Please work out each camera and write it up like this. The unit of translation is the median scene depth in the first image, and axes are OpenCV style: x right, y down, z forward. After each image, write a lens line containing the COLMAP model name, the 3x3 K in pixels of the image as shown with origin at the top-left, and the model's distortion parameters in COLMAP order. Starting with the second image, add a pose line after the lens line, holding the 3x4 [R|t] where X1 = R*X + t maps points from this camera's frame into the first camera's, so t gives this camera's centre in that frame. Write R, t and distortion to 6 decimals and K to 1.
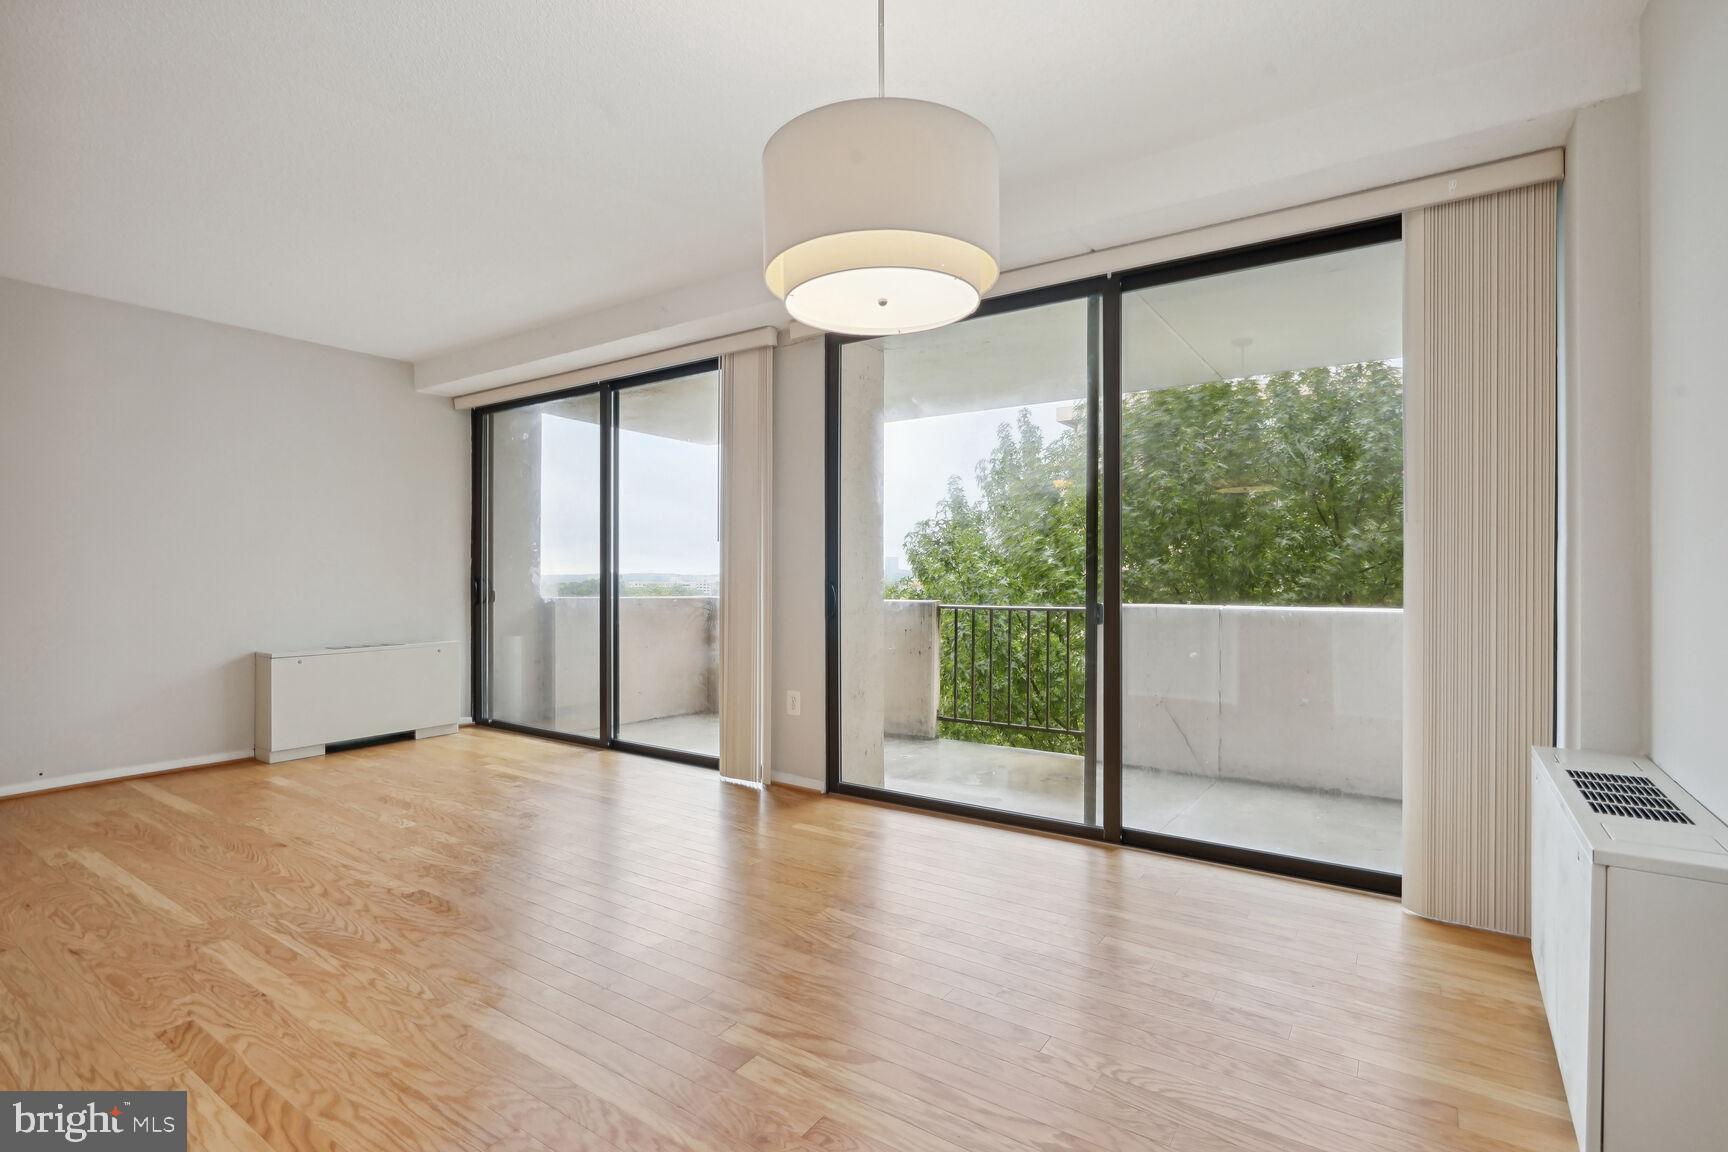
lens RADIAL K [[821.8, 0, 864.0], [0, 821.8, 576.0], [0, 0, 1]] dist [0.000936, 0.000237]
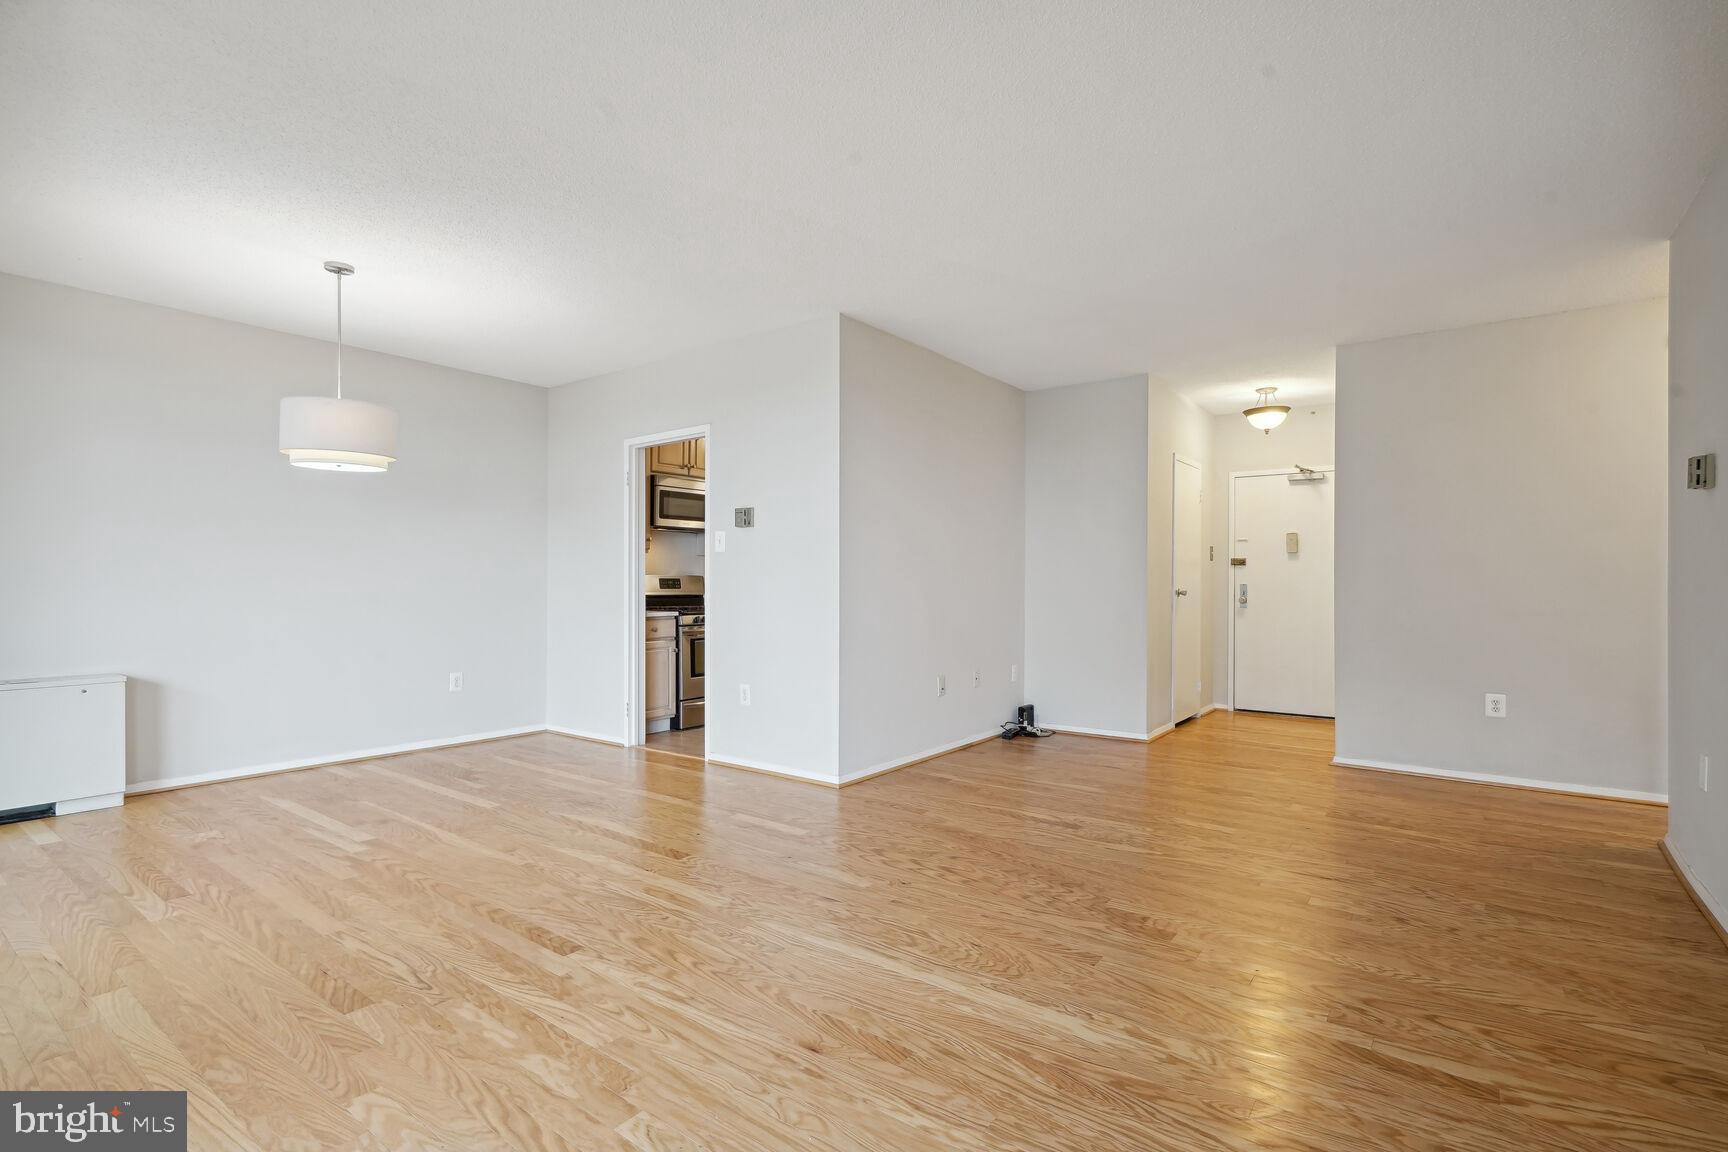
lens RADIAL K [[821.8, 0, 864.0], [0, 821.8, 576.0], [0, 0, 1]] dist [0.000936, 0.000237]
pose [[-0.998984, -0.003309, 0.044953, -0.846774], [-0.003440, 0.999990, -0.002847, -0.010969], [-0.044943, -0.002999, -0.998985, 1.756310]]
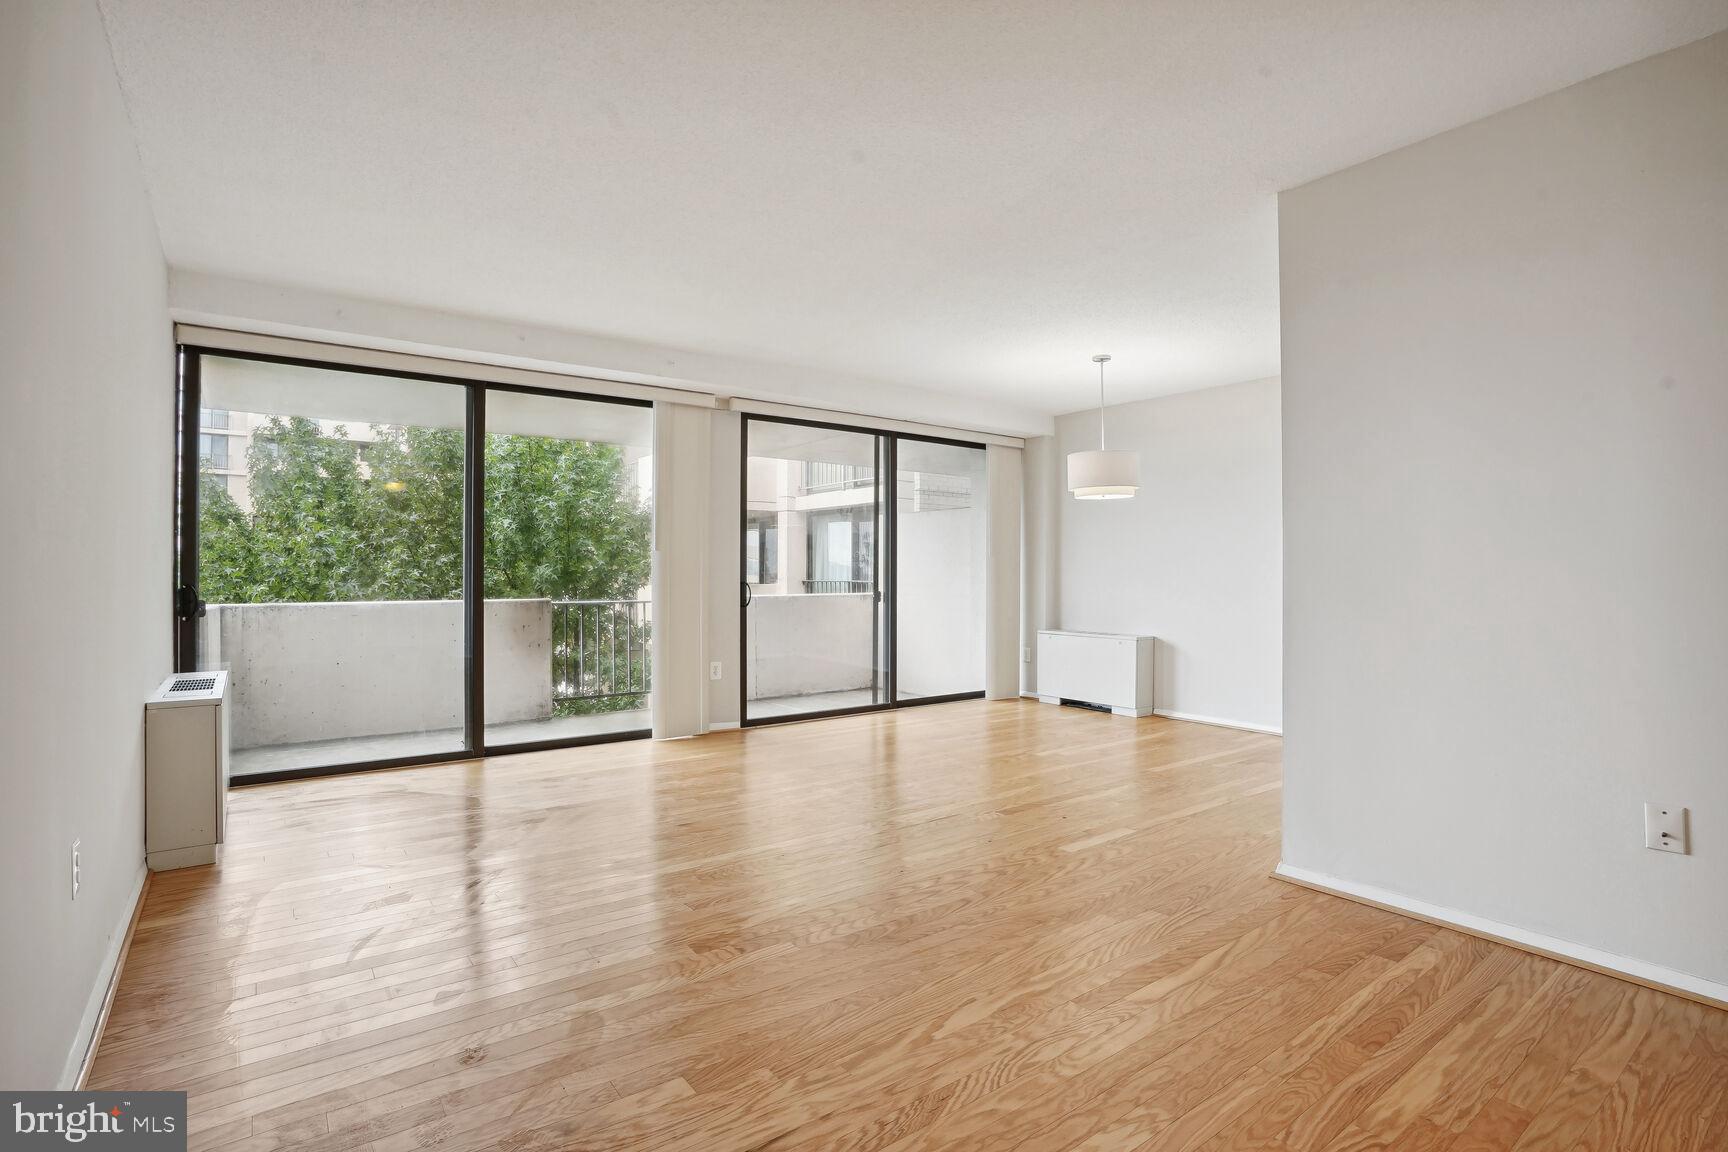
lens RADIAL K [[833.8, 0, 862.8], [0, 833.8, 569.5], [0, 0, 1]] dist [-0.001153, 0.000208]
pose [[0.325283, 0.006768, 0.945593, -1.865961], [-0.002733, 0.999977, -0.006217, -0.008676], [-0.945613, -0.000562, 0.325294, 0.444873]]
